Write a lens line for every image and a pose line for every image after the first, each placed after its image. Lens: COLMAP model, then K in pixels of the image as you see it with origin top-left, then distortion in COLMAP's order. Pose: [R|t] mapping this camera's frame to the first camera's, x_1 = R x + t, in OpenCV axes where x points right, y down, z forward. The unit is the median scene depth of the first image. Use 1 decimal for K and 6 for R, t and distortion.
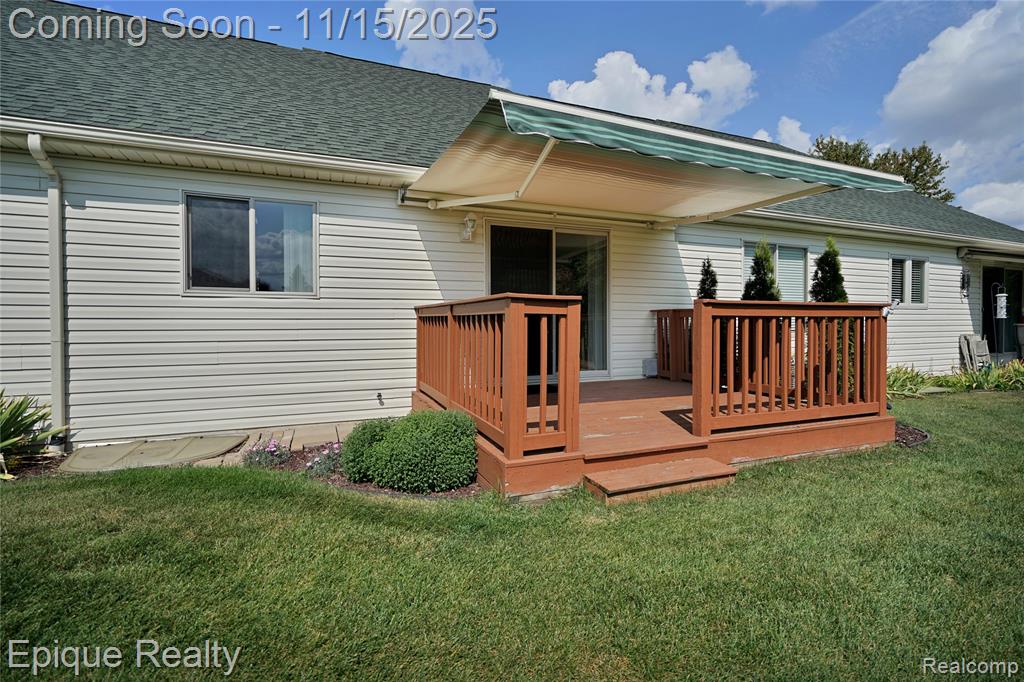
lens RADIAL K [[482.6, 0, 513.2], [0, 482.6, 334.4], [0, 0, 1]] dist [-0.002635, 0.002712]
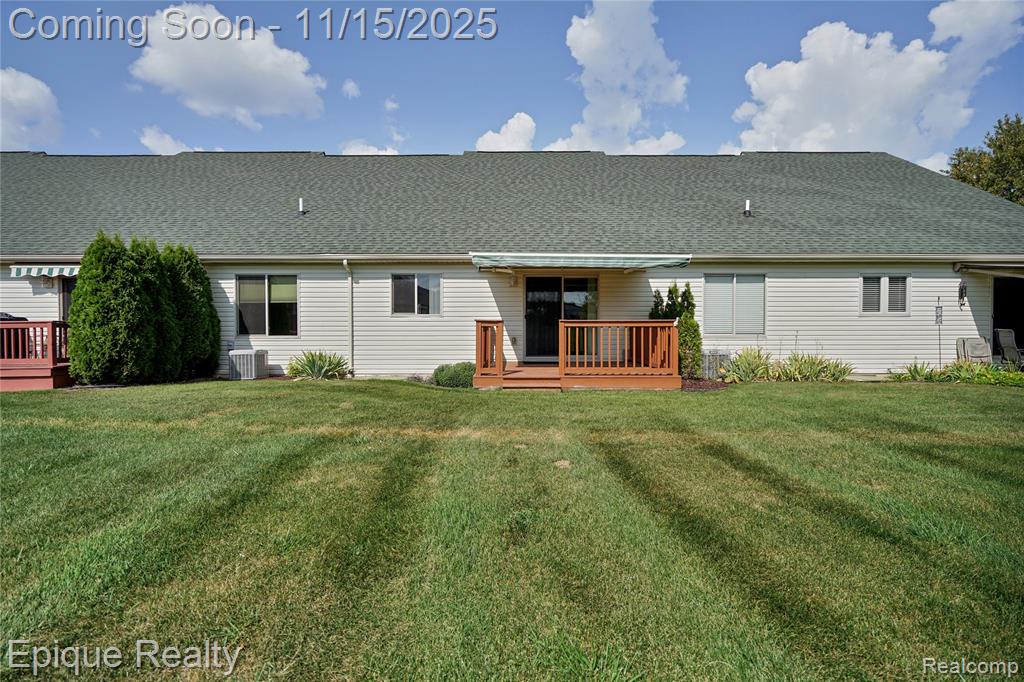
lens RADIAL K [[482.6, 0, 512.1], [0, 482.6, 340.1], [0, 0, 1]] dist [-0.002635, 0.002712]
pose [[0.921107, 0.014055, -0.389055, 0.692016], [-0.009533, 0.999863, 0.013552, 0.000307], [0.389192, -0.008774, 0.921115, -0.839642]]
